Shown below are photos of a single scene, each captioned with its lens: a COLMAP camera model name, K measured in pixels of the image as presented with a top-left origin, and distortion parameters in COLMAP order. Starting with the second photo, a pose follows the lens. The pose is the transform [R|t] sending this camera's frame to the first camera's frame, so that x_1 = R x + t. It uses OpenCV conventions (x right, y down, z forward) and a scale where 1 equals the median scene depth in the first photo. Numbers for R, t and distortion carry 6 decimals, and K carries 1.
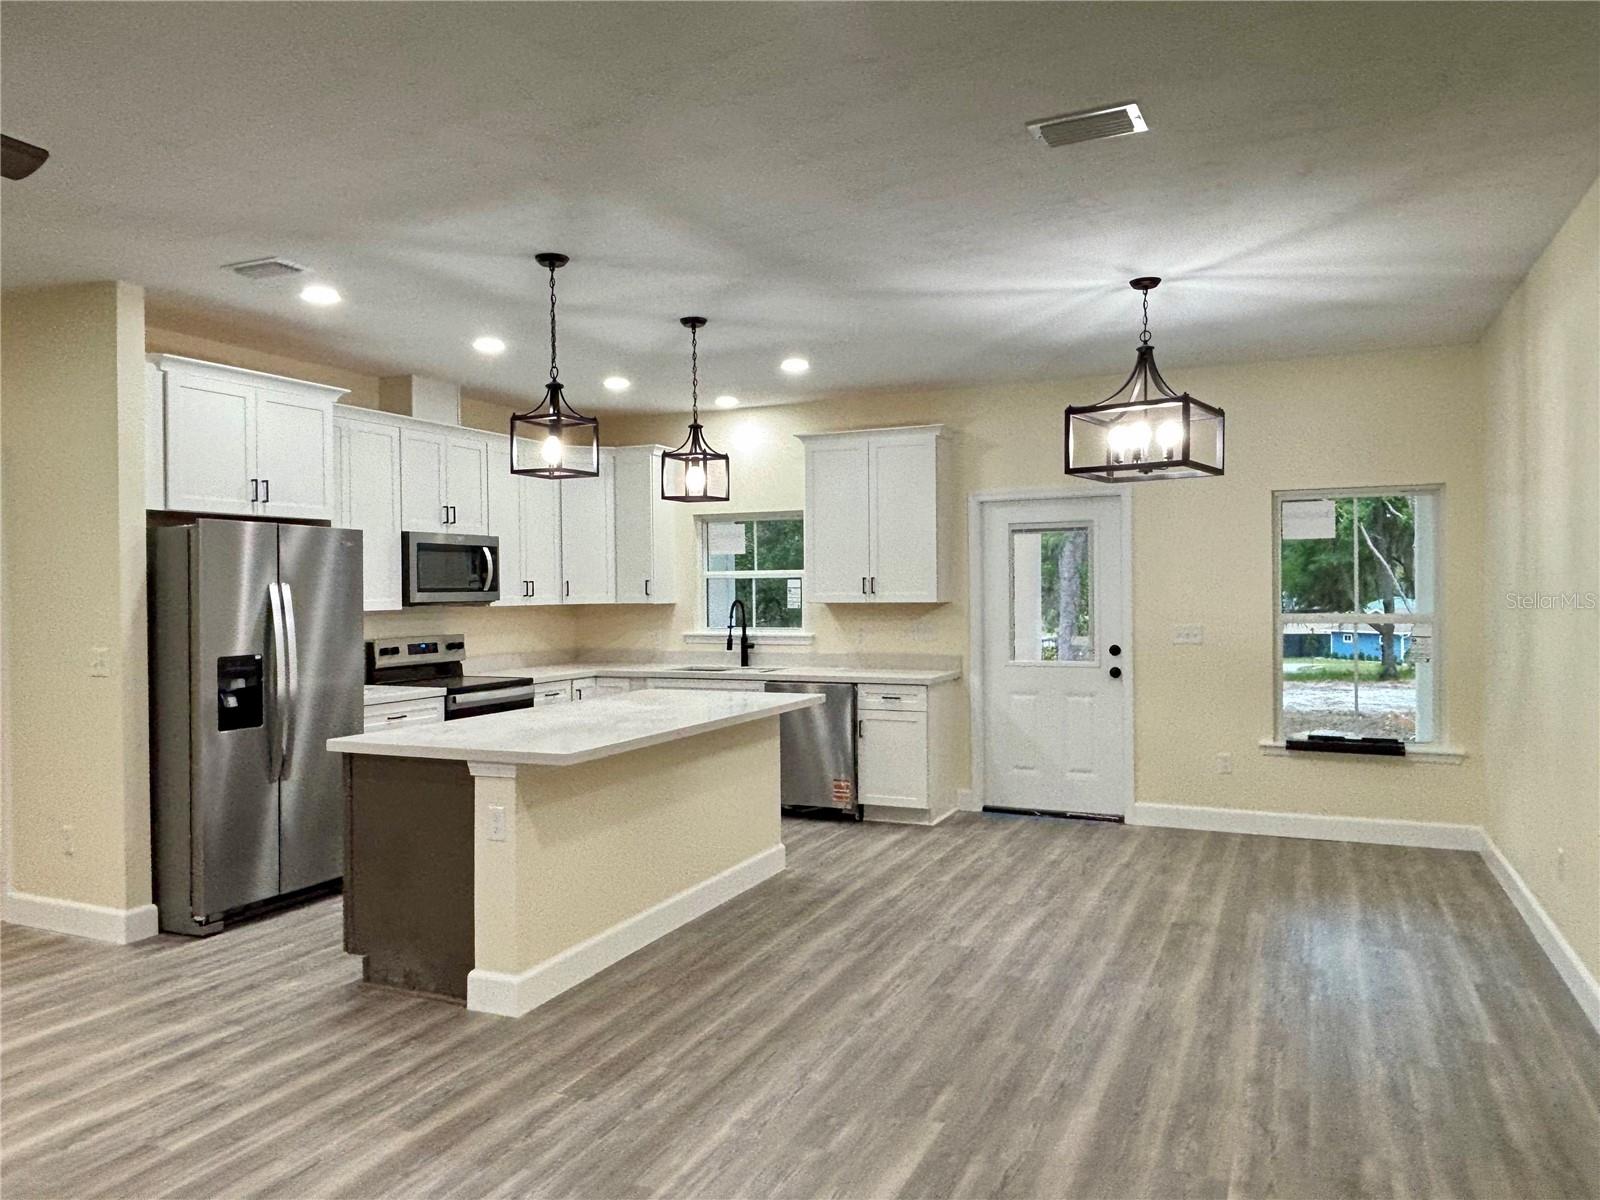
lens RADIAL K [[1138.1, 0, 797.3], [0, 1138.1, 597.5], [0, 0, 1]] dist [0.061662, -0.093729]
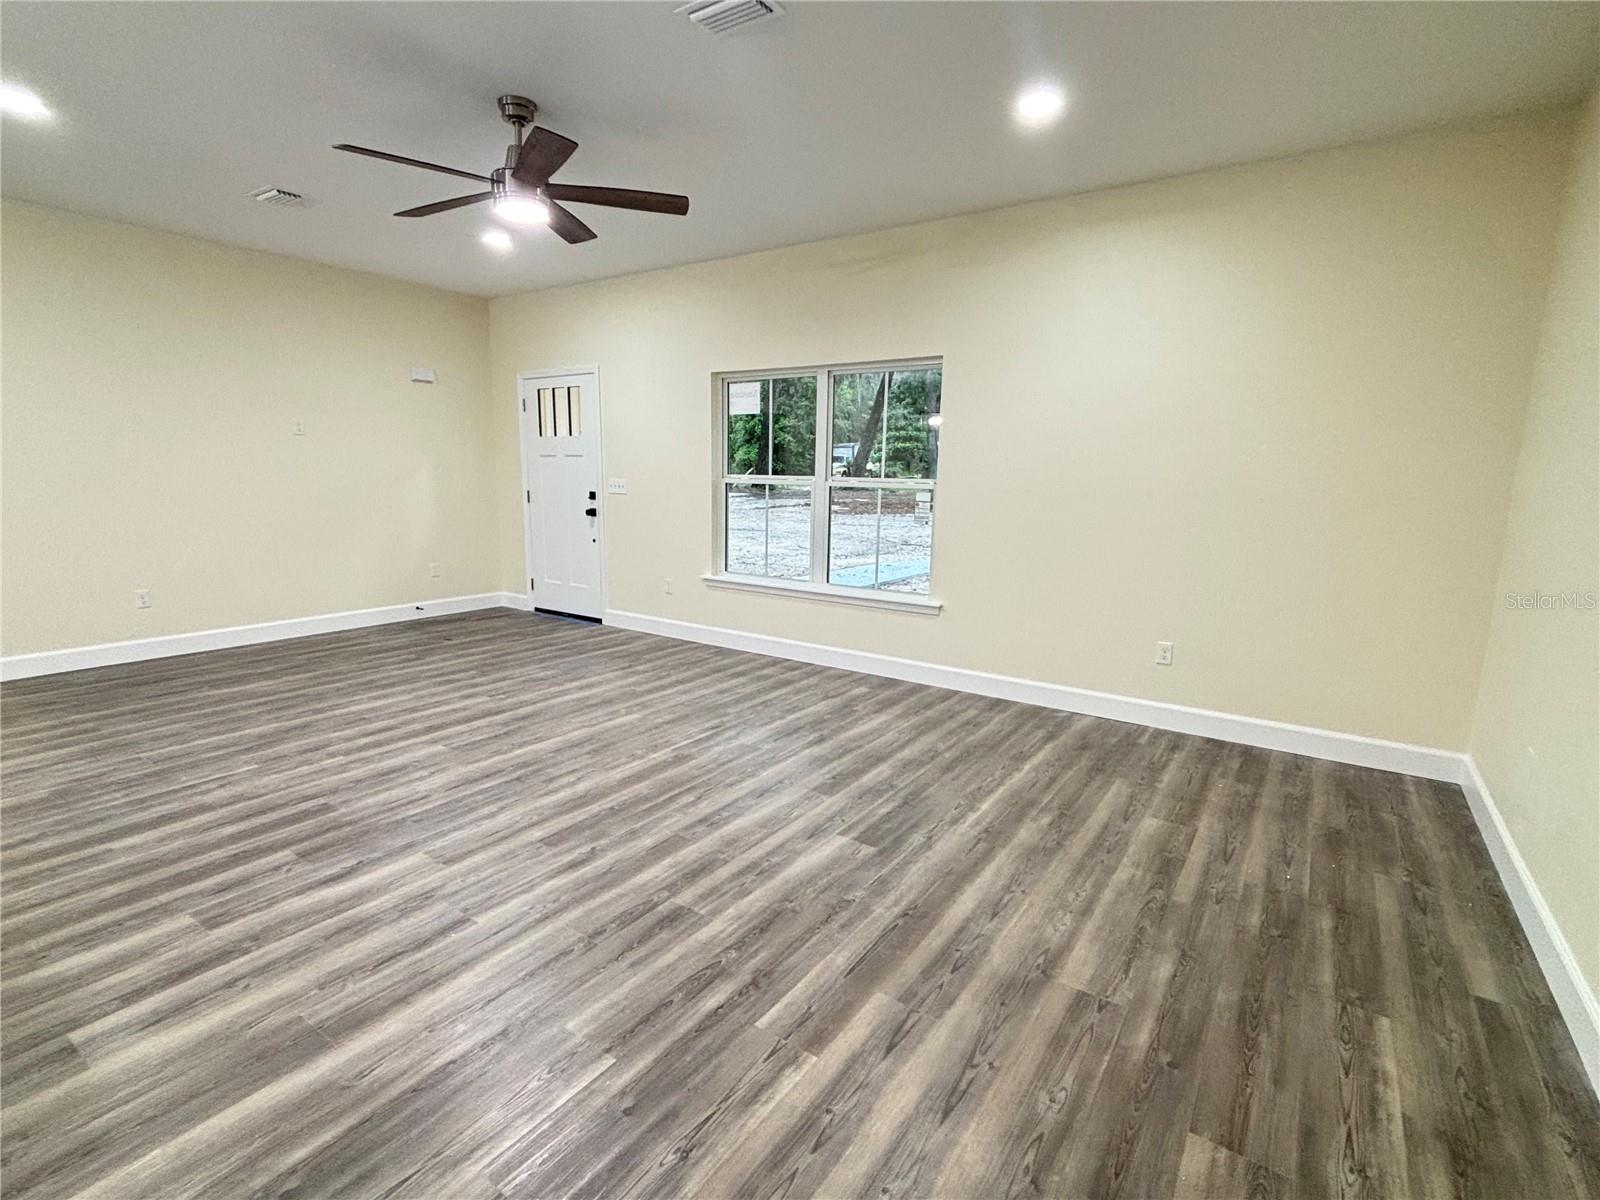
lens RADIAL K [[771.8, 0, 800.0], [0, 771.8, 600.0], [0, 0, 1]] dist [-0.002701, 0.001695]
pose [[-0.984891, -0.039747, 0.168555, -0.566337], [-0.011890, 0.986529, 0.163155, 0.022322], [-0.172769, 0.158685, -0.972096, 0.769008]]
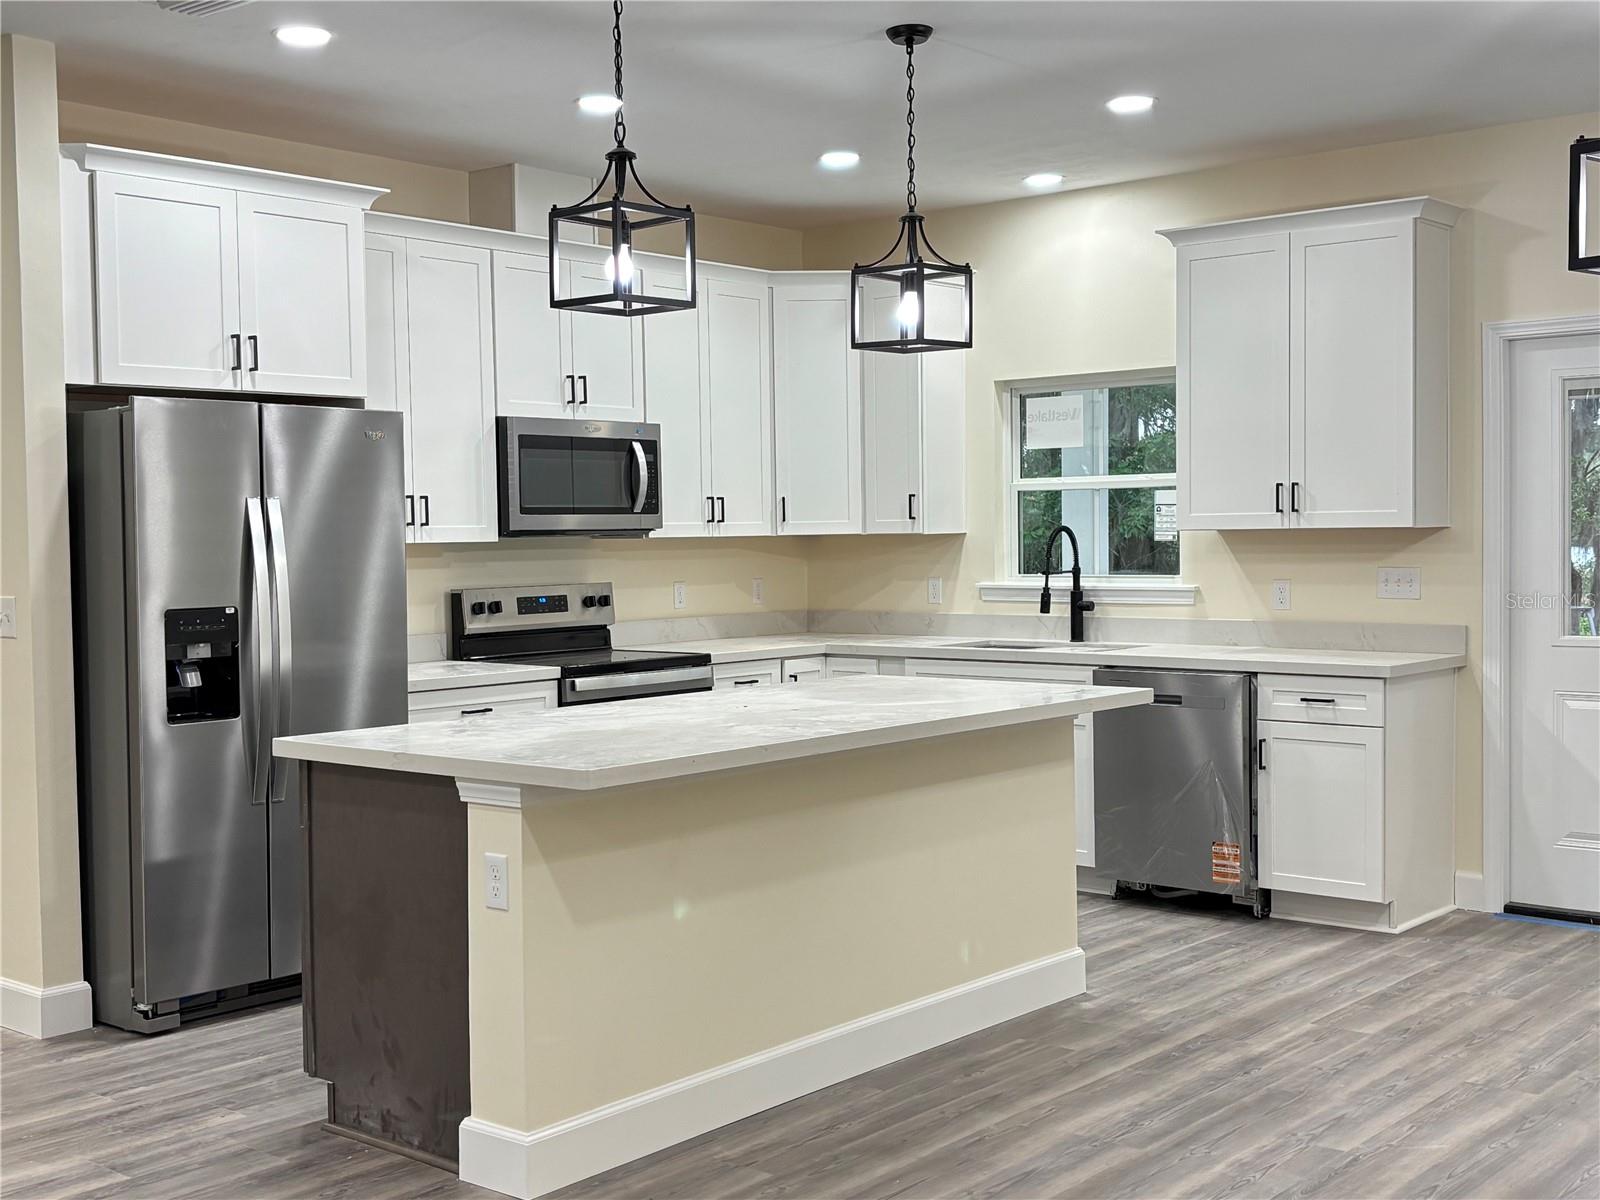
lens RADIAL K [[1880.9, 0, 801.9], [0, 1880.9, 607.7], [0, 0, 1]] dist [0.173452, -0.508655]
pose [[0.960713, 0.007454, -0.277443, 0.102924], [0.003022, 0.999299, 0.037315, 0.008601], [0.277527, -0.036687, 0.960017, 0.049063]]
